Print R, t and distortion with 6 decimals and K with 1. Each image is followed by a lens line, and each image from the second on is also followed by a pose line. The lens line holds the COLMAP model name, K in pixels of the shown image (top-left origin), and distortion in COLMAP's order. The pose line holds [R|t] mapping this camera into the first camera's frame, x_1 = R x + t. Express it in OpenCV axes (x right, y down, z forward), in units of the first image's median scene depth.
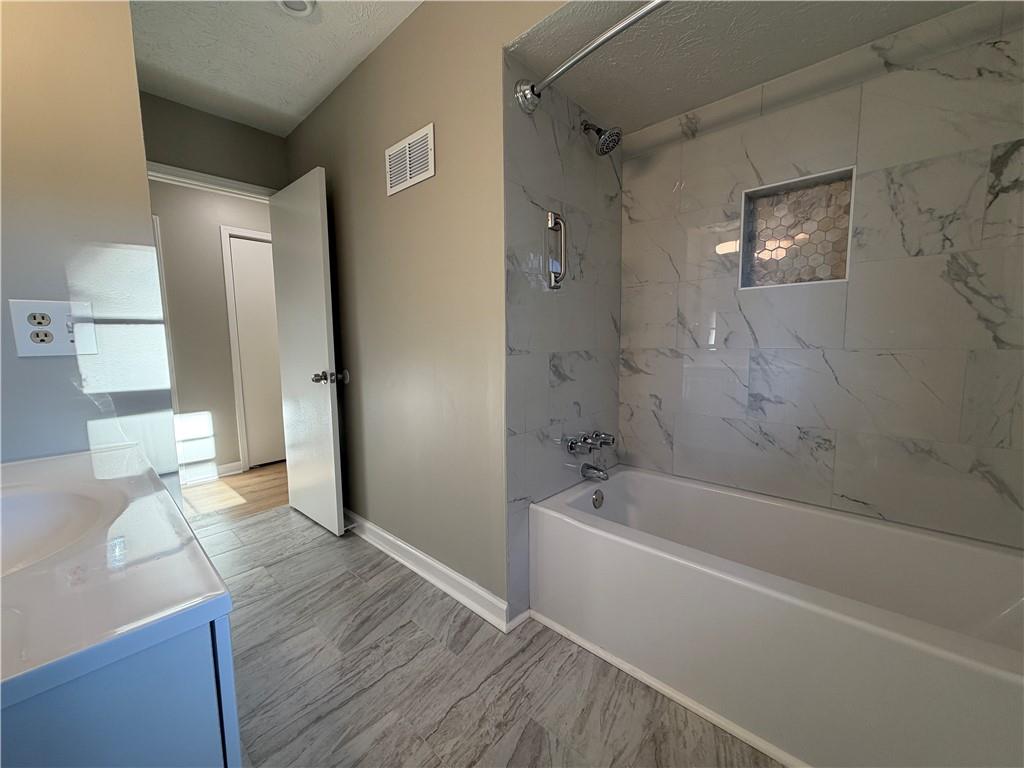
lens RADIAL K [[407.2, 0, 510.3], [0, 407.2, 384.0], [0, 0, 1]] dist [0.000010, -0.000028]
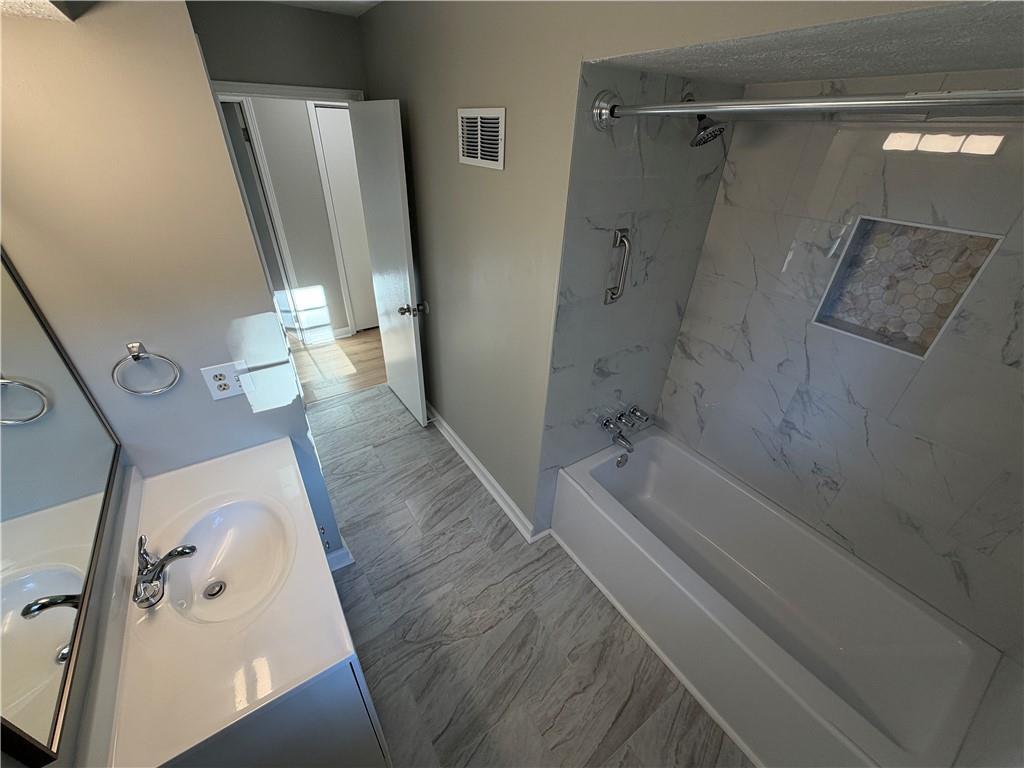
lens RADIAL K [[407.2, 0, 510.3], [0, 407.2, 384.0], [0, 0, 1]] dist [0.000010, -0.000028]
pose [[0.971410, 0.162048, -0.173502, 0.075904], [-0.071008, 0.895682, 0.438990, -0.484397], [0.226540, -0.414119, 0.881581, -0.044071]]
